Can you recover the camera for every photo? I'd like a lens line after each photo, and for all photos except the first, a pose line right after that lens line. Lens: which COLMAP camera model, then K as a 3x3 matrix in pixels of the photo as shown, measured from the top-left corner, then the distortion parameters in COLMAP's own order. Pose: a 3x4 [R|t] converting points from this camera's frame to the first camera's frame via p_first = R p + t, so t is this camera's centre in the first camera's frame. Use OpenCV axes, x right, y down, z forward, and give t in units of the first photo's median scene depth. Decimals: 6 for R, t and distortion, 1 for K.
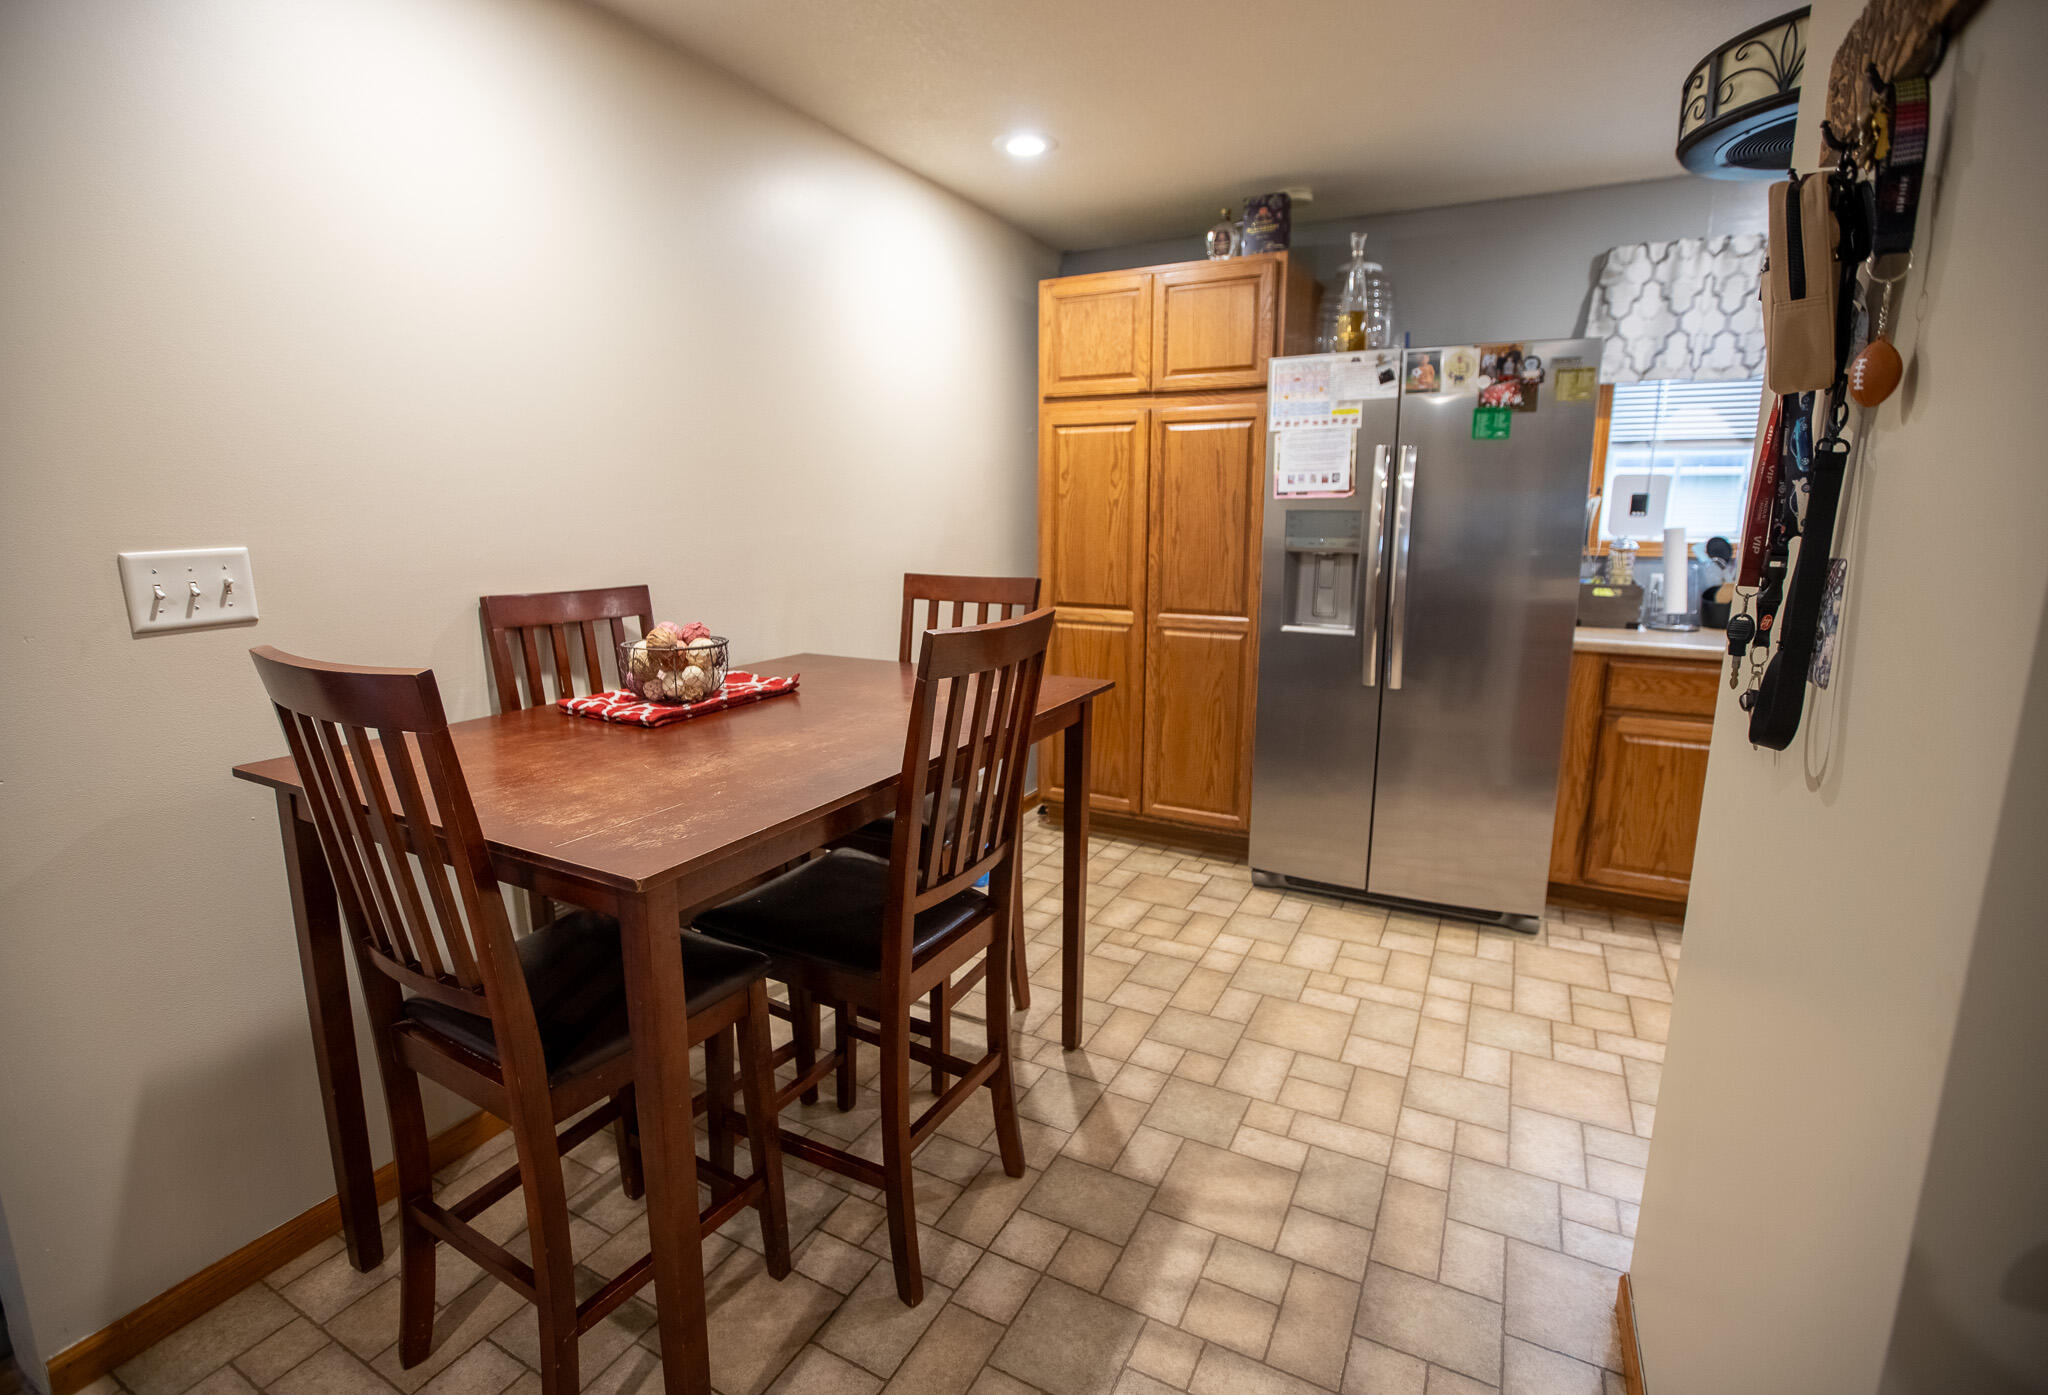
lens RADIAL K [[953.0, 0, 1012.8], [0, 953.0, 692.4], [0, 0, 1]] dist [-0.000040, -0.000027]
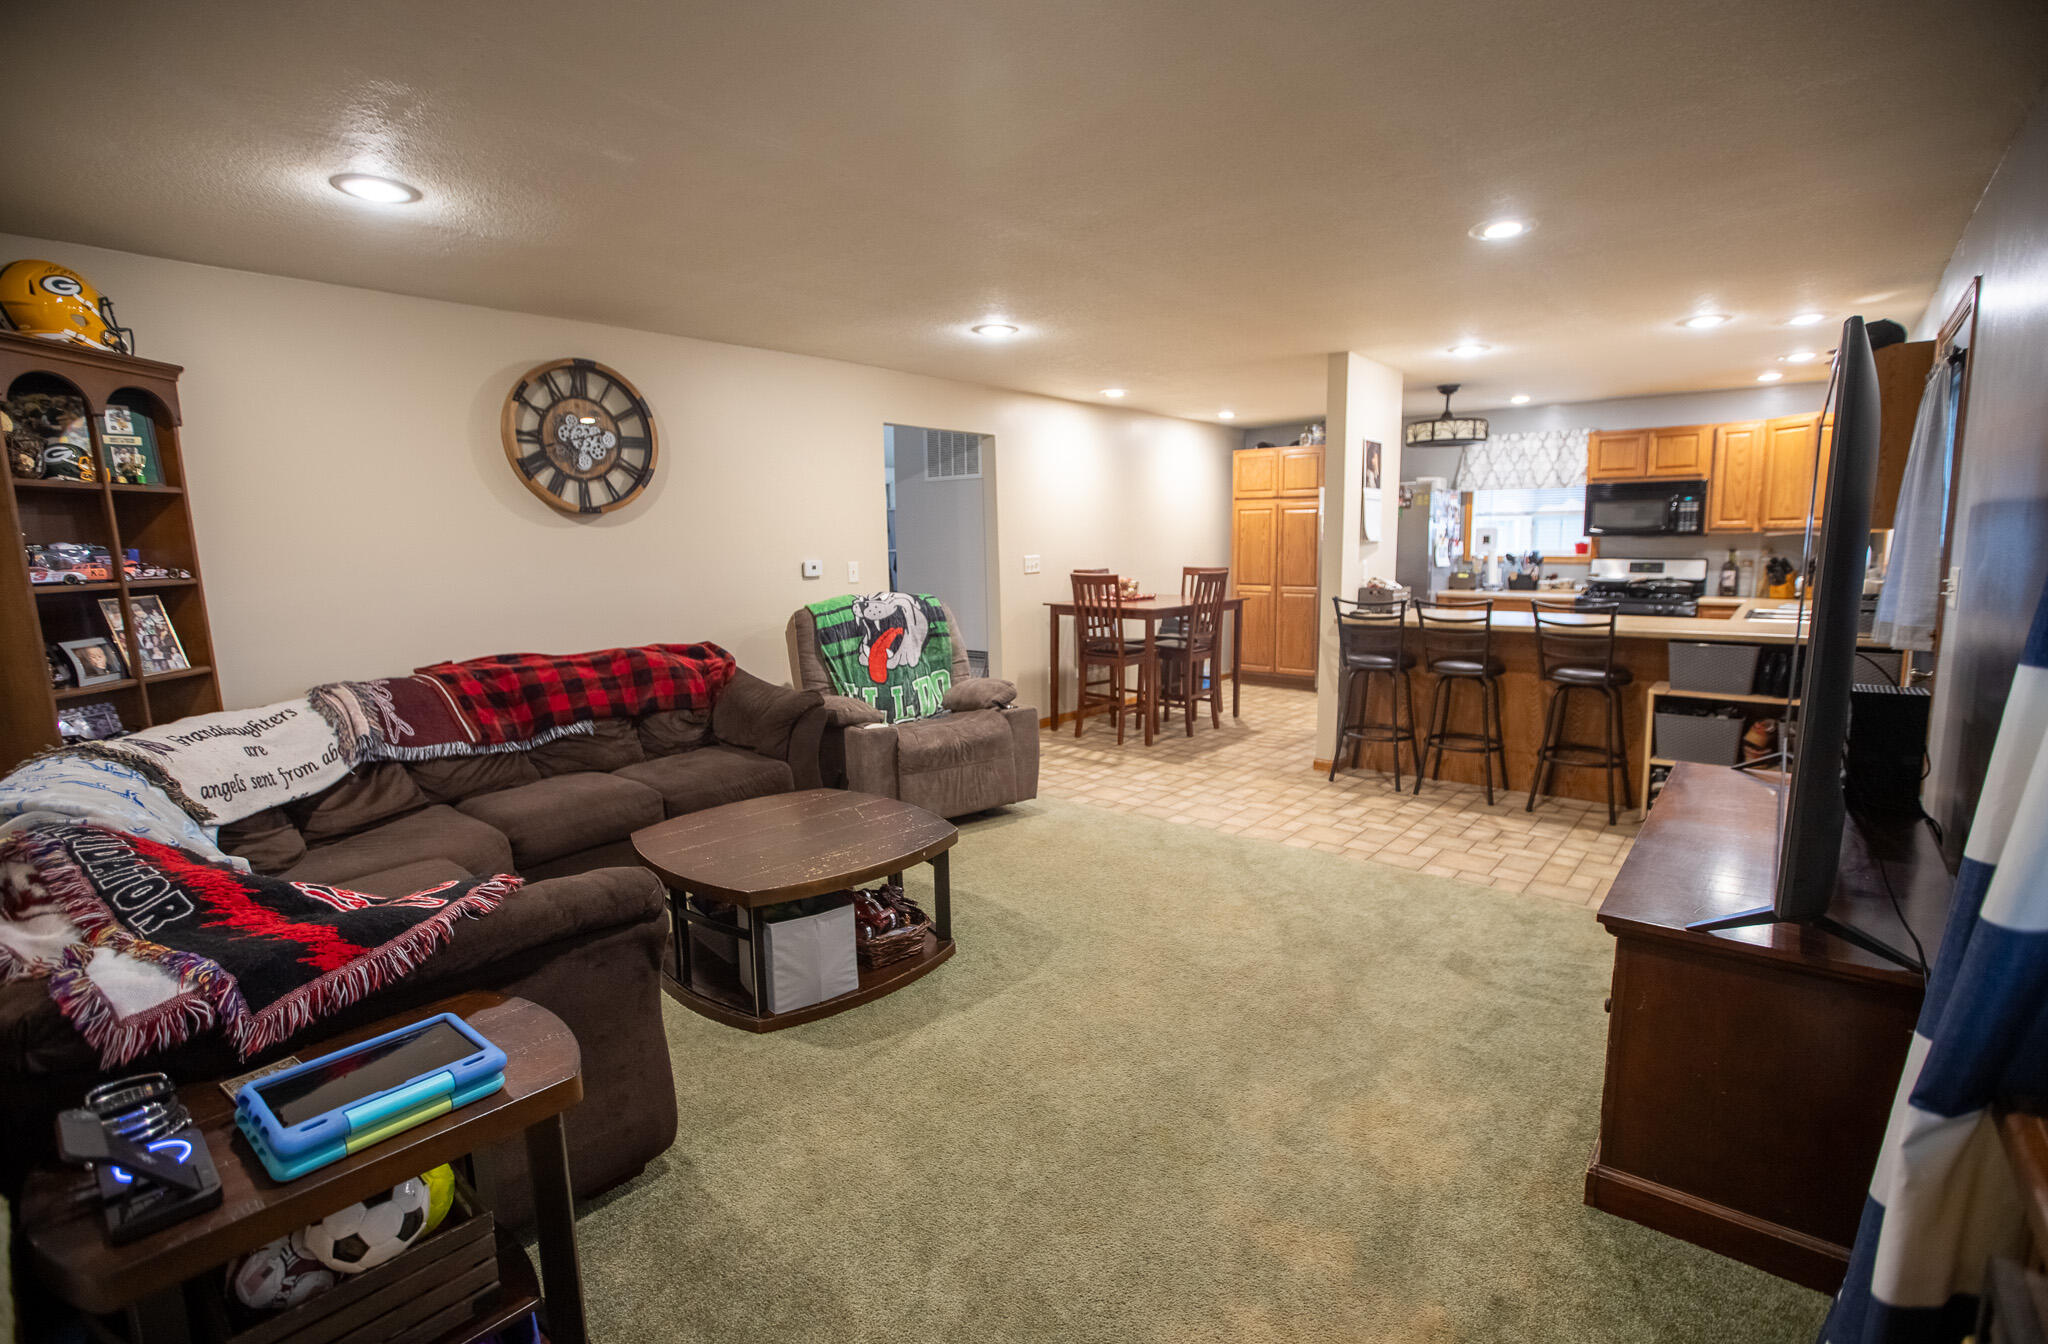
lens RADIAL K [[939.4, 0, 1038.2], [0, 939.4, 673.5], [0, 0, 1]] dist [-0.002068, -0.000030]
pose [[0.980573, 0.013011, -0.195723, 0.018578], [-0.022361, 0.998708, -0.045638, 0.265072], [0.194877, 0.049128, 0.979597, -1.474165]]
